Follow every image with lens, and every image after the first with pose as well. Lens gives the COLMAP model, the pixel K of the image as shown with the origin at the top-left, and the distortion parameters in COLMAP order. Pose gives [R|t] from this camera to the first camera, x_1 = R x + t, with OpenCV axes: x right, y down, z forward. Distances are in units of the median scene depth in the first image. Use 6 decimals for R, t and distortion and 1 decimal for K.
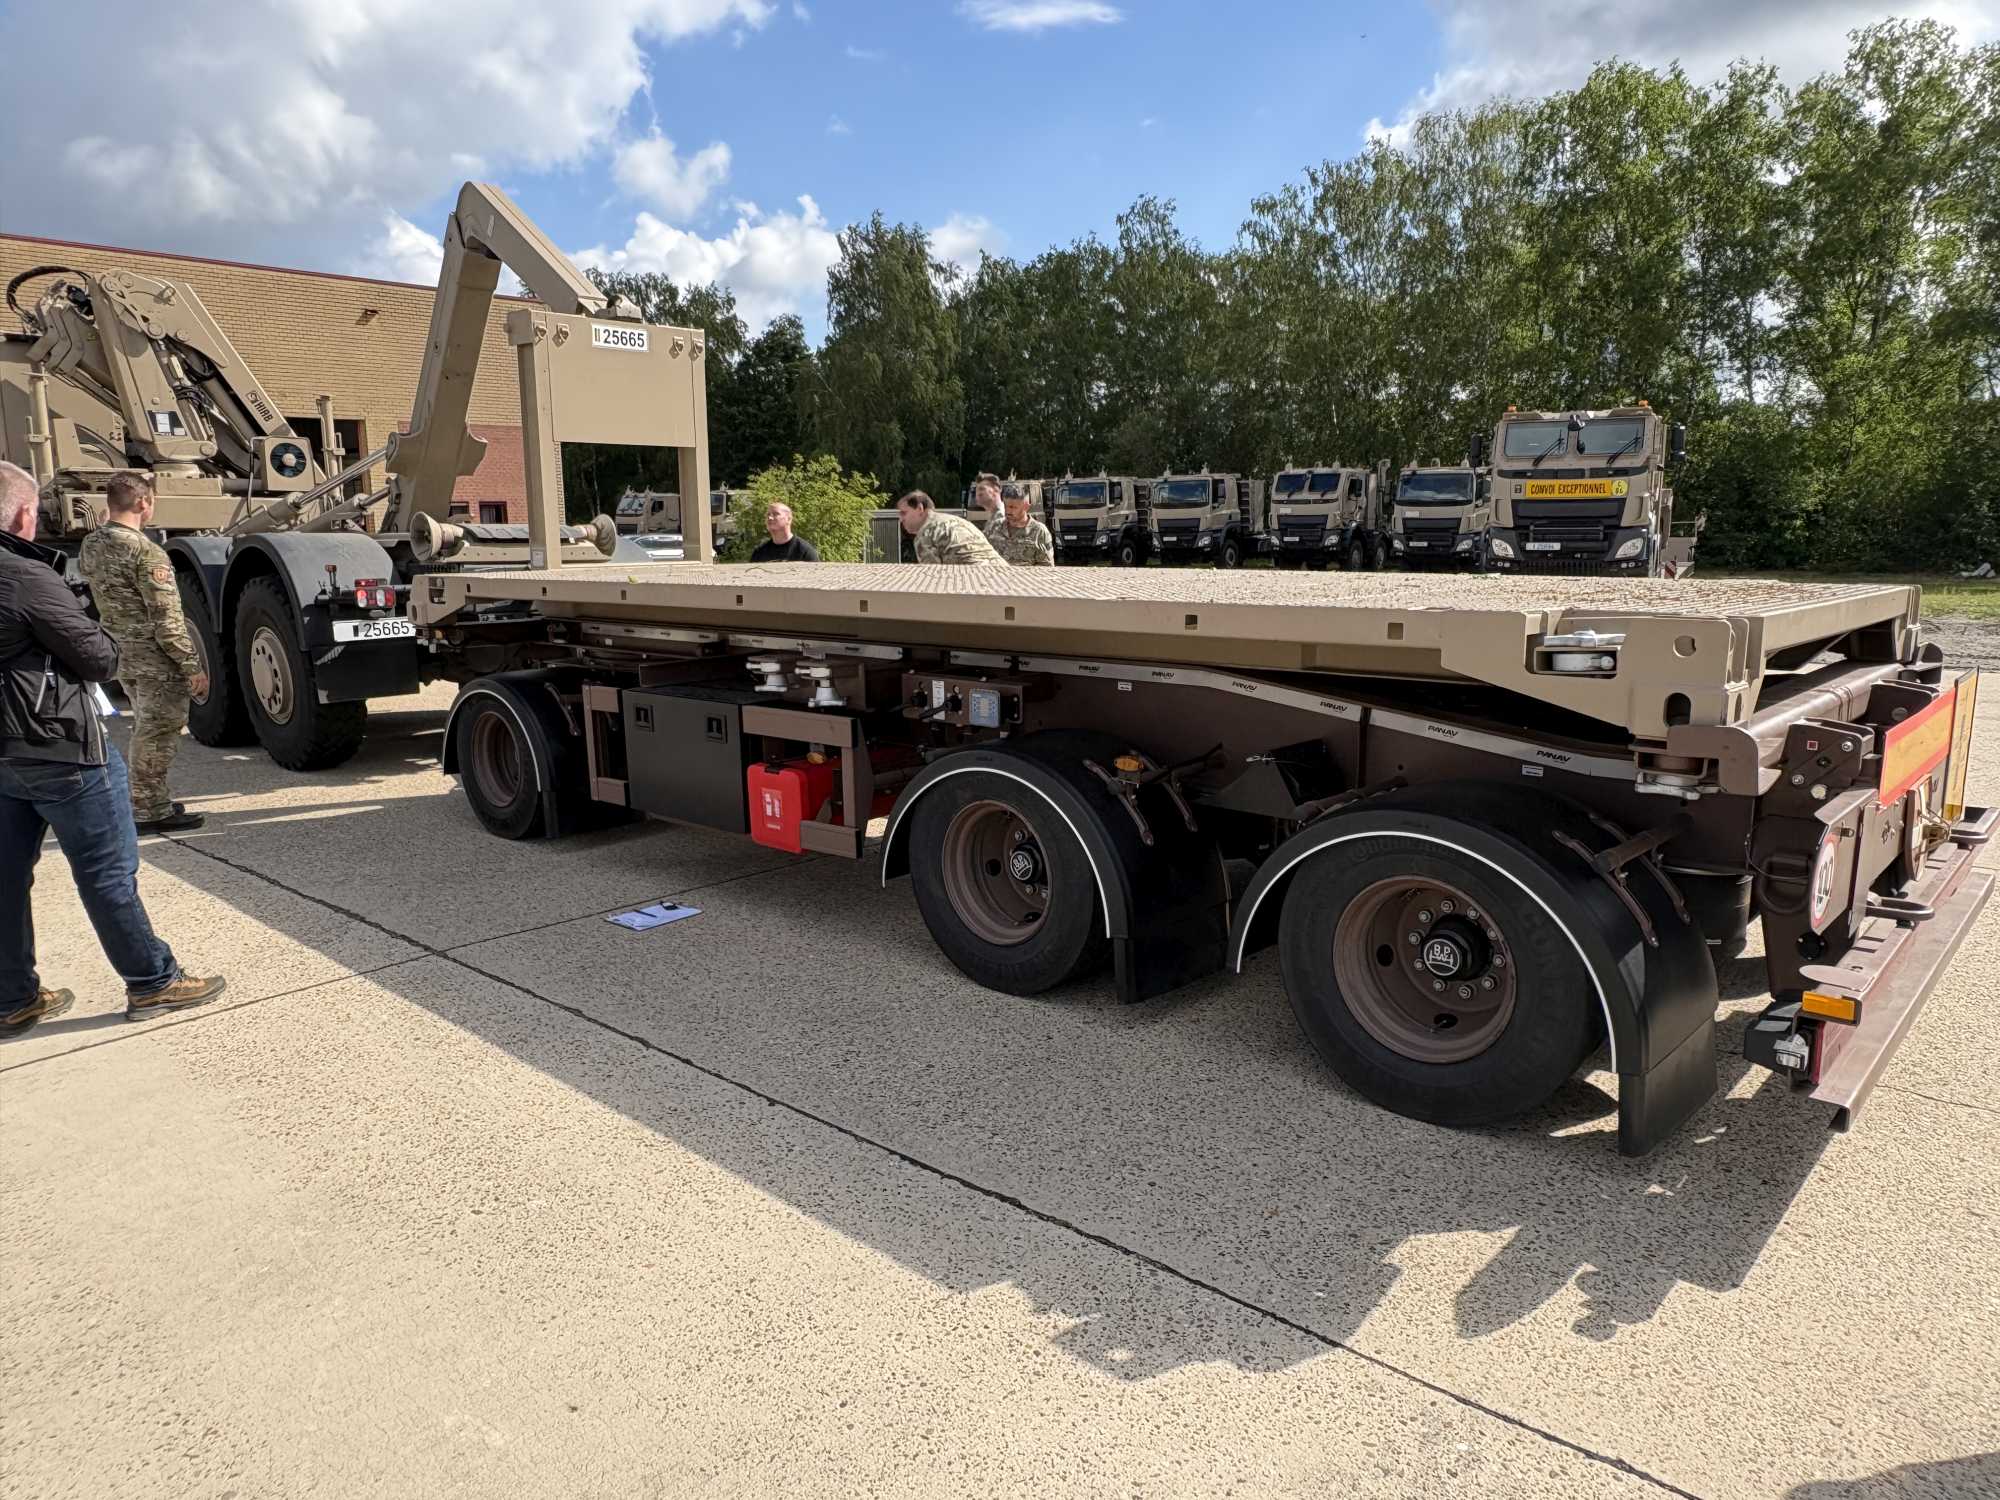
lens RADIAL K [[1342.4, 0, 961.0], [0, 1342.4, 738.9], [0, 0, 1]] dist [0.023635, -0.006861]
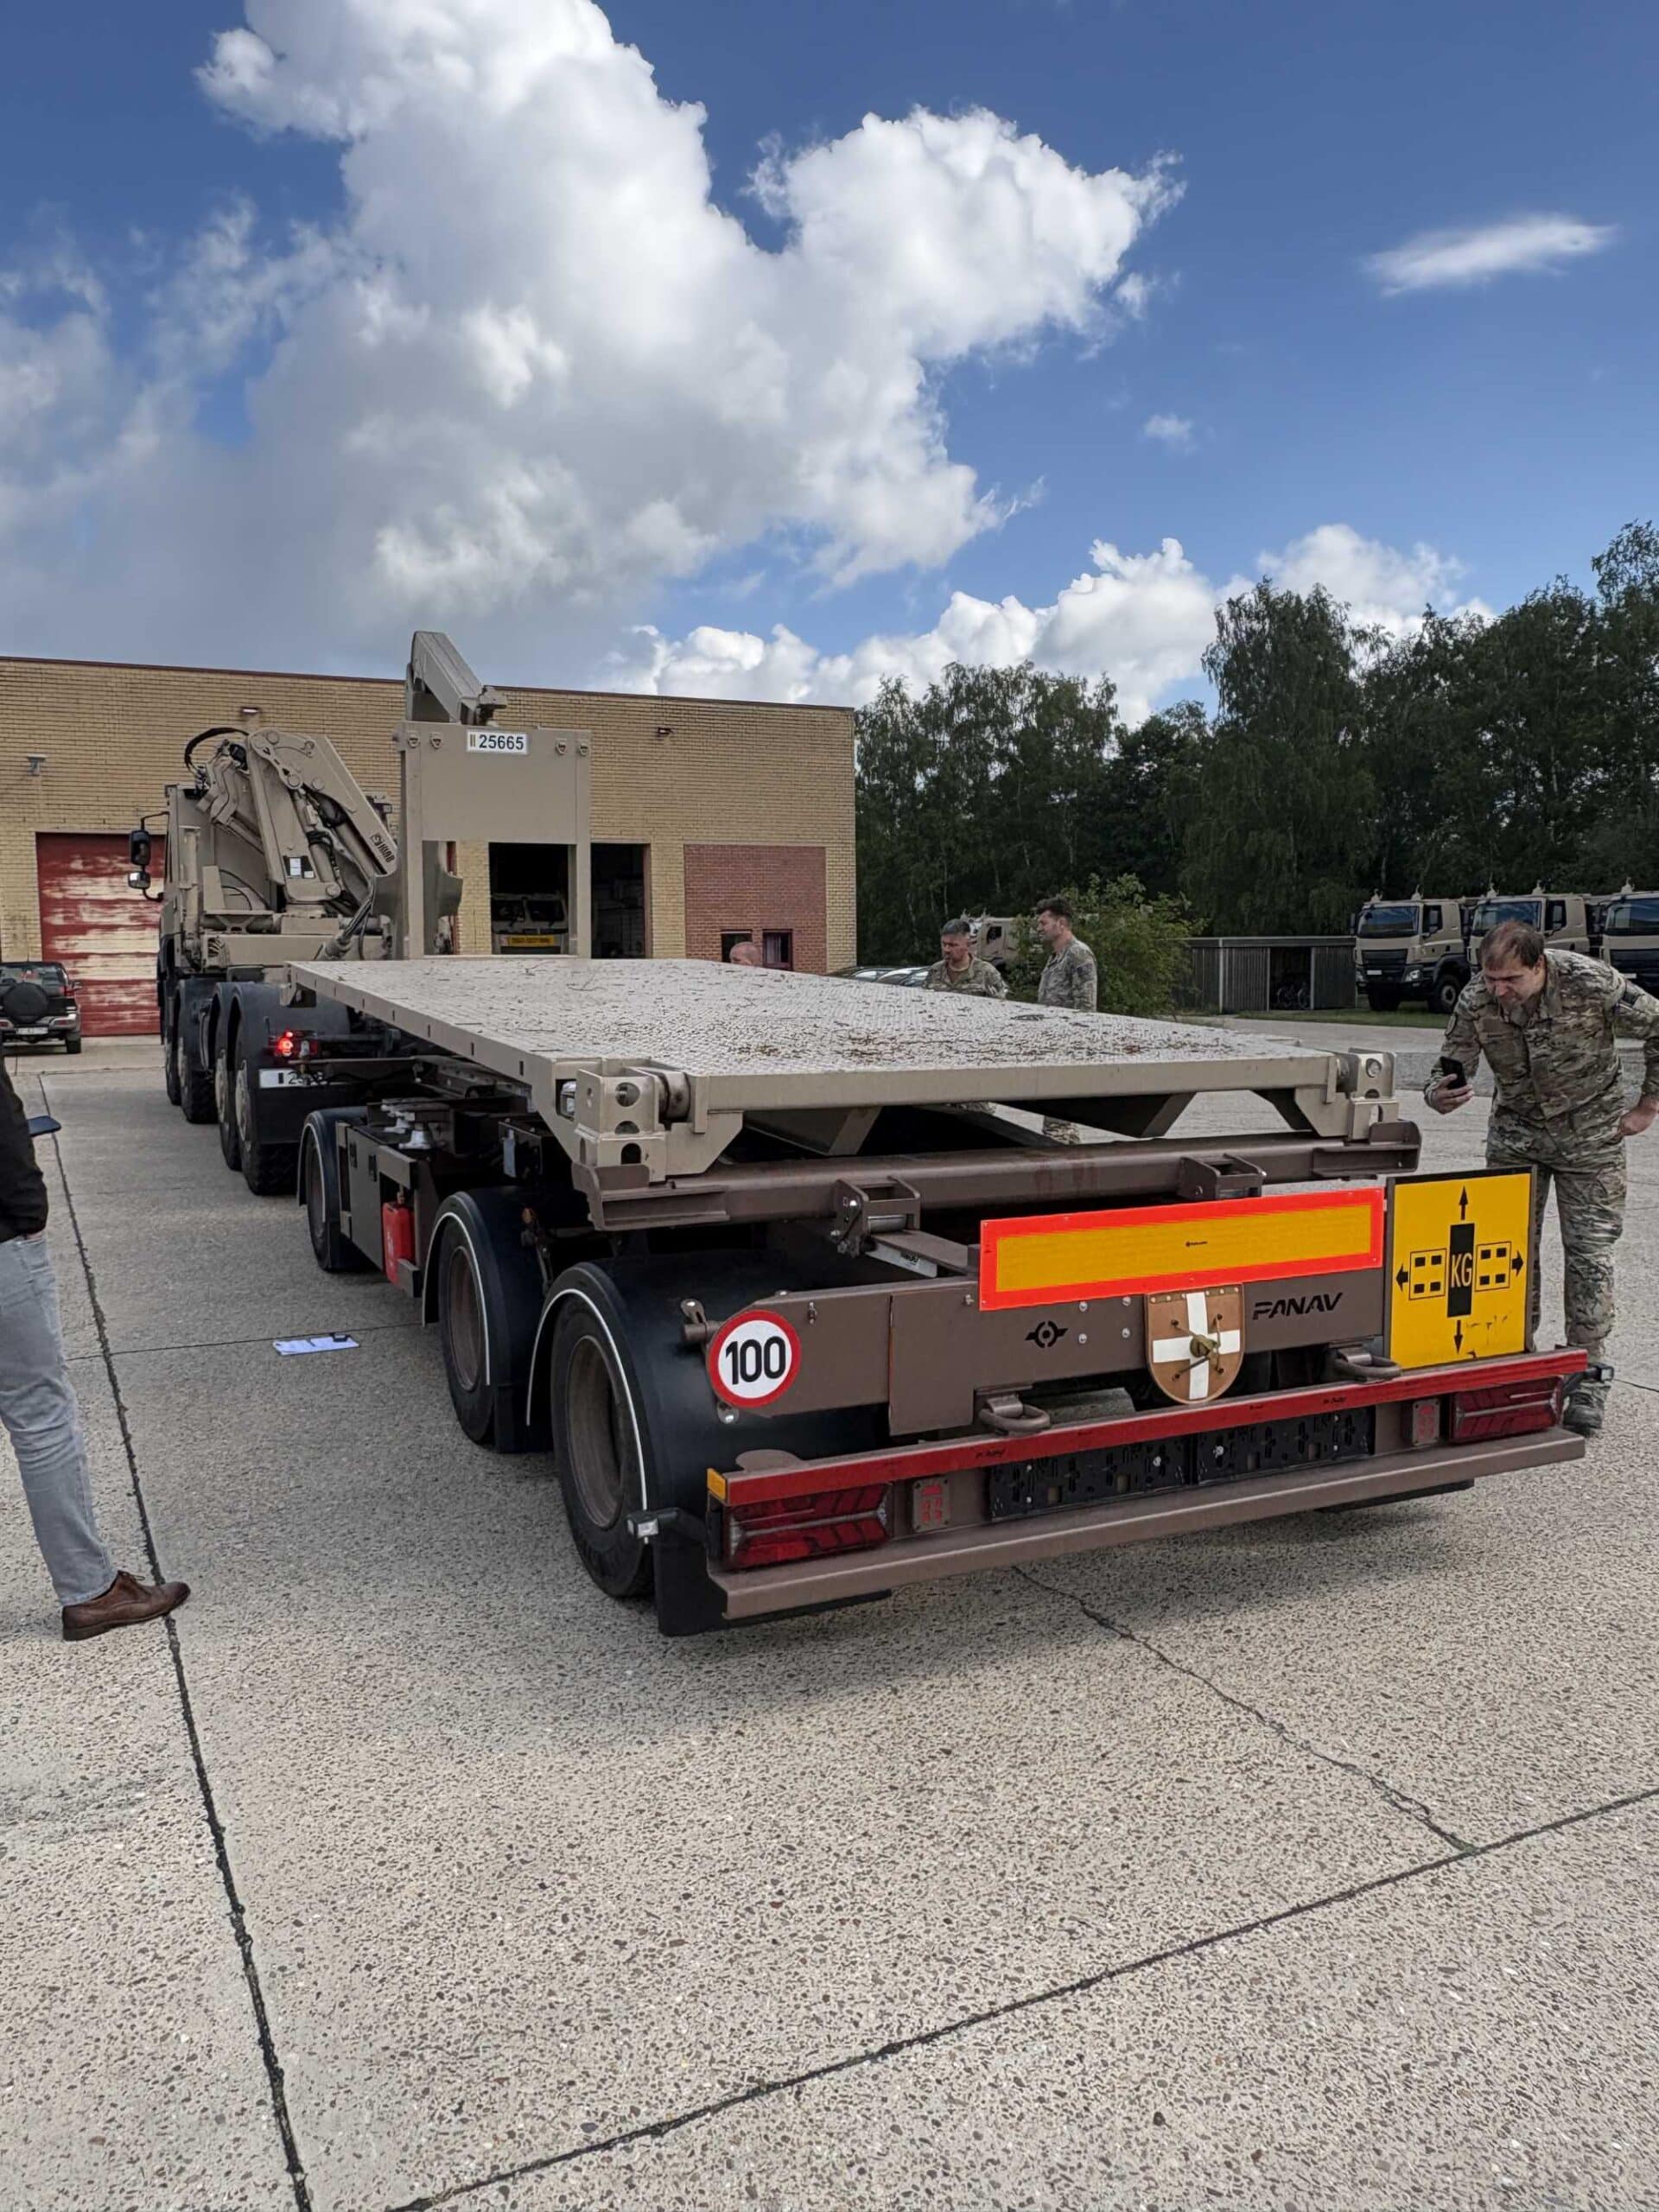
lens RADIAL K [[1644.3, 0, 813.3], [0, 1644.3, 1102.5], [0, 0, 1]] dist [0.010258, -0.000304]
pose [[0.925203, 0.035957, -0.377764, 0.571096], [-0.060994, 0.996648, -0.054518, -0.009110], [0.374537, 0.073482, 0.924296, -0.050697]]
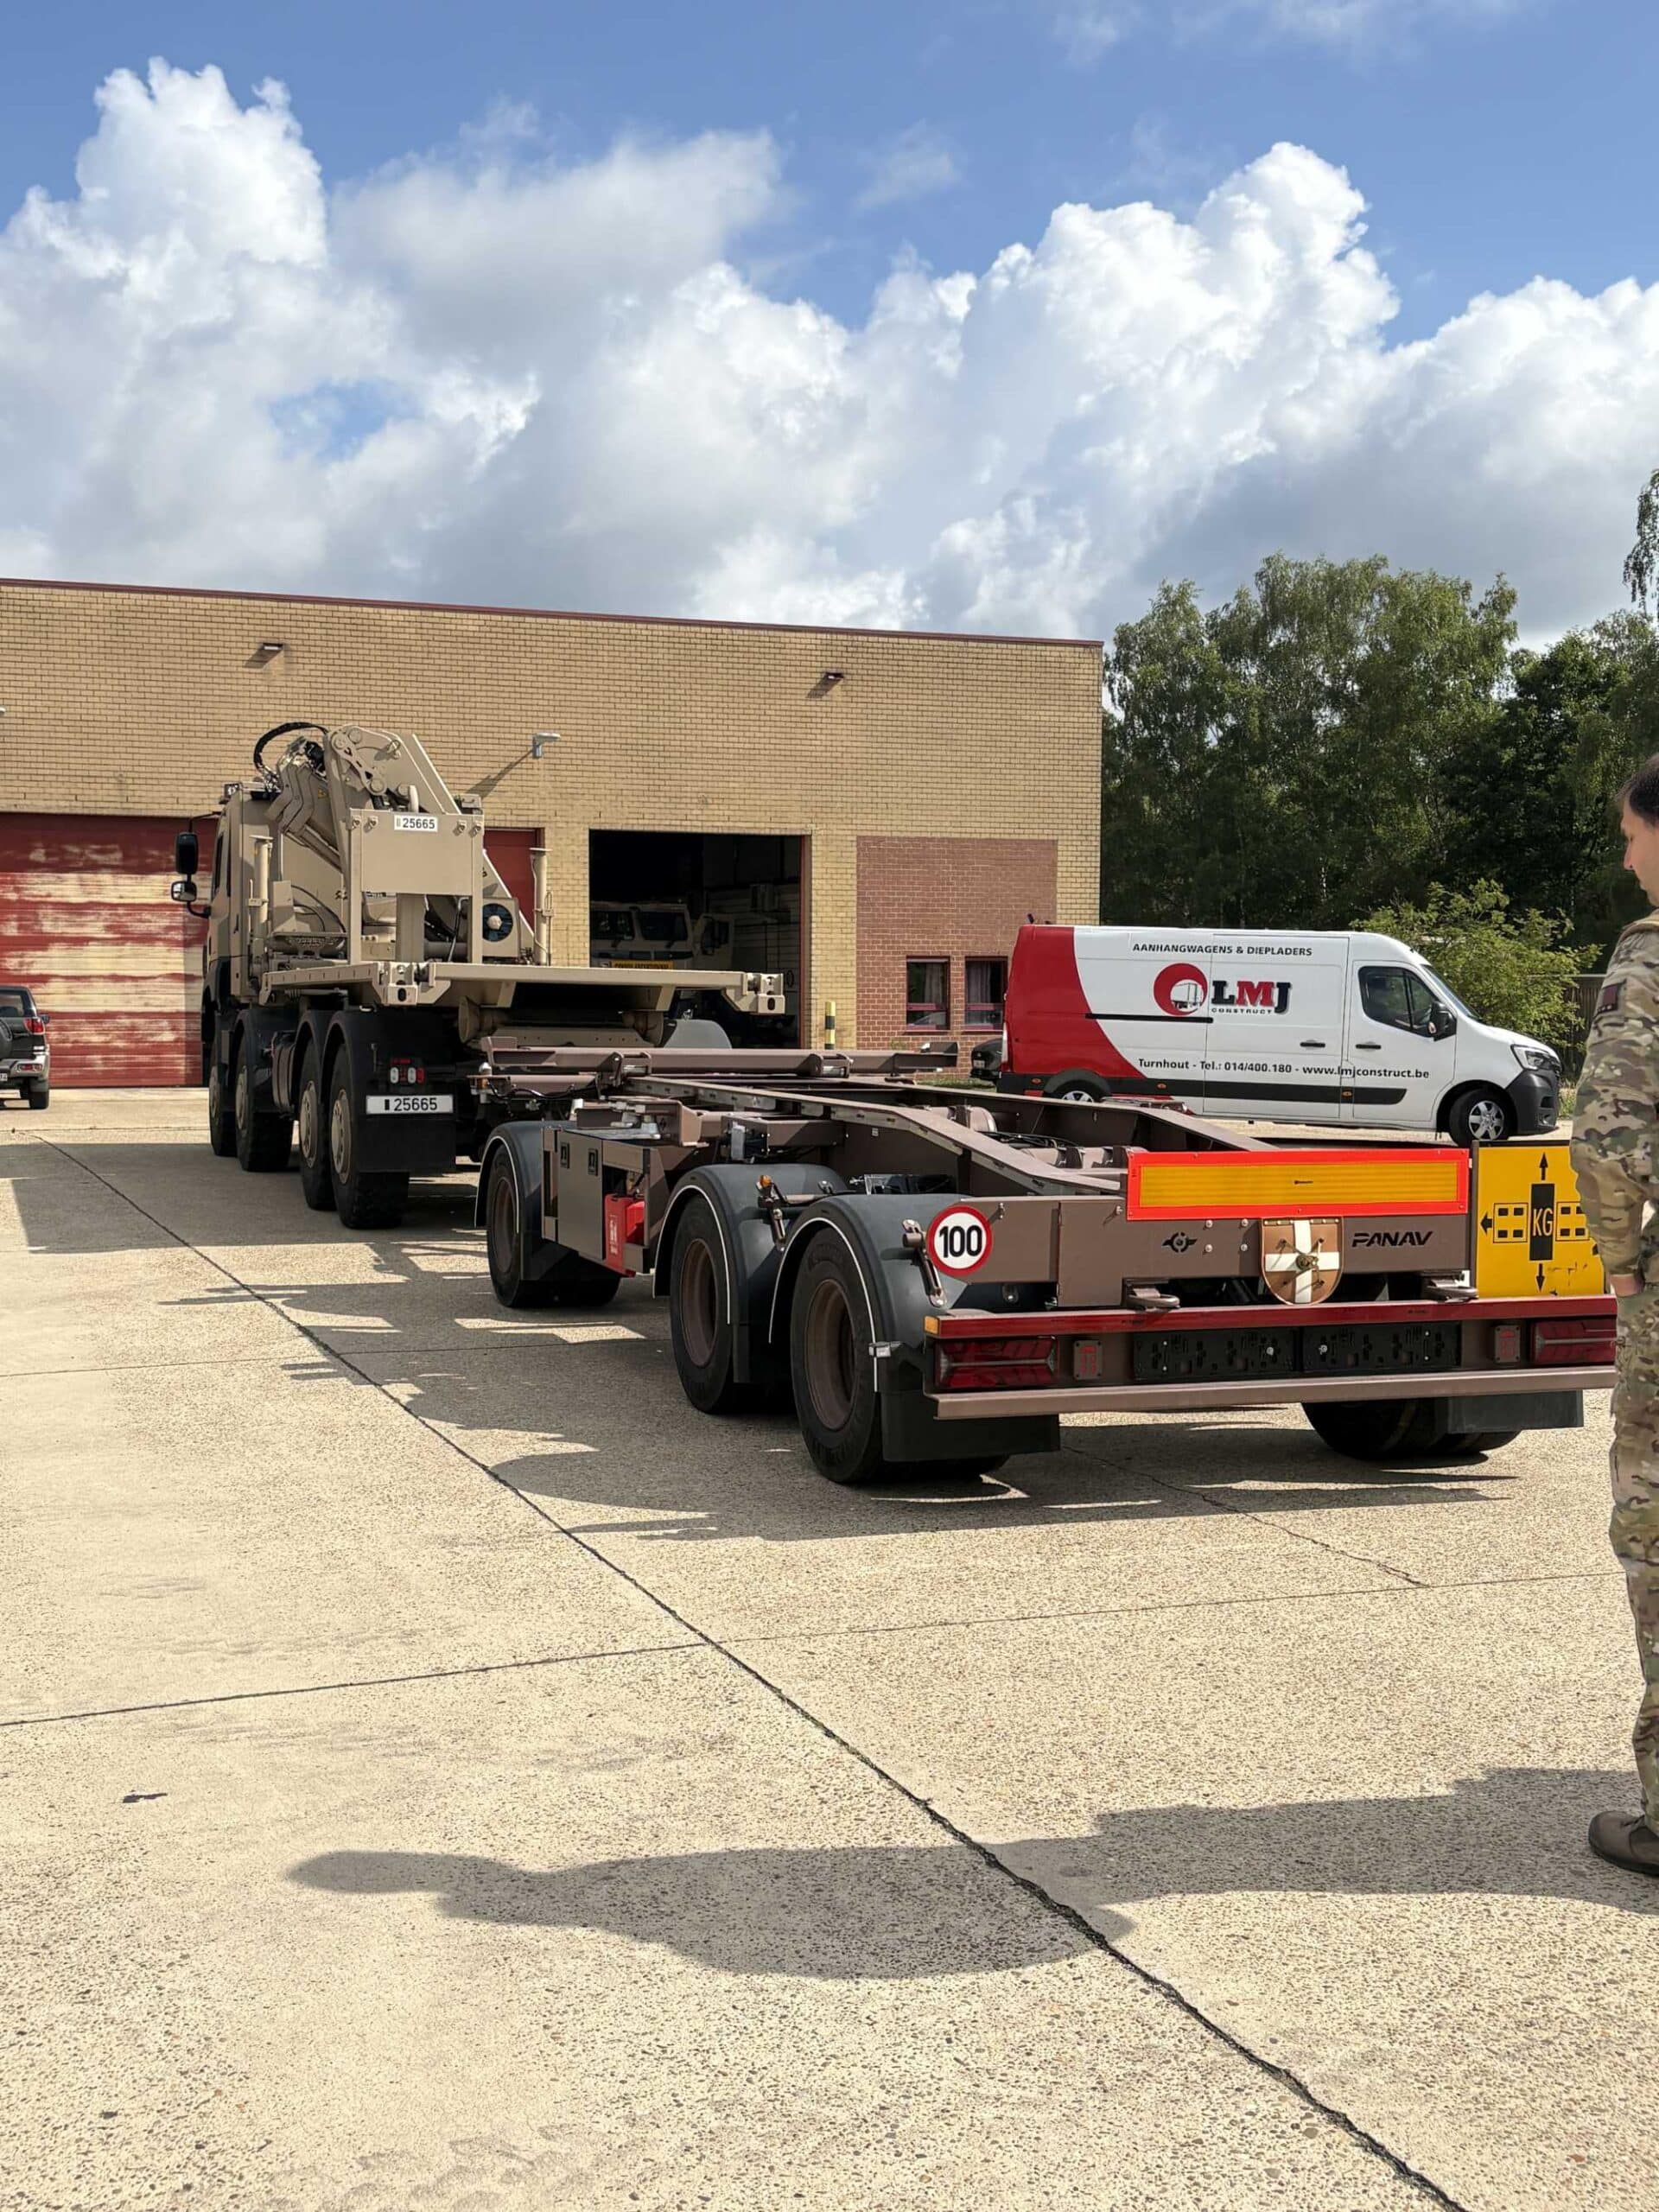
lens RADIAL K [[2584.5, 0, 829.1], [0, 2584.5, 1096.3], [0, 0, 1]] dist [0.157255, 0.000000]
pose [[0.890358, 0.030566, -0.454233, 0.871260], [-0.085127, 0.991324, -0.100153, 0.119378], [0.447231, 0.127840, 0.885235, -0.716791]]
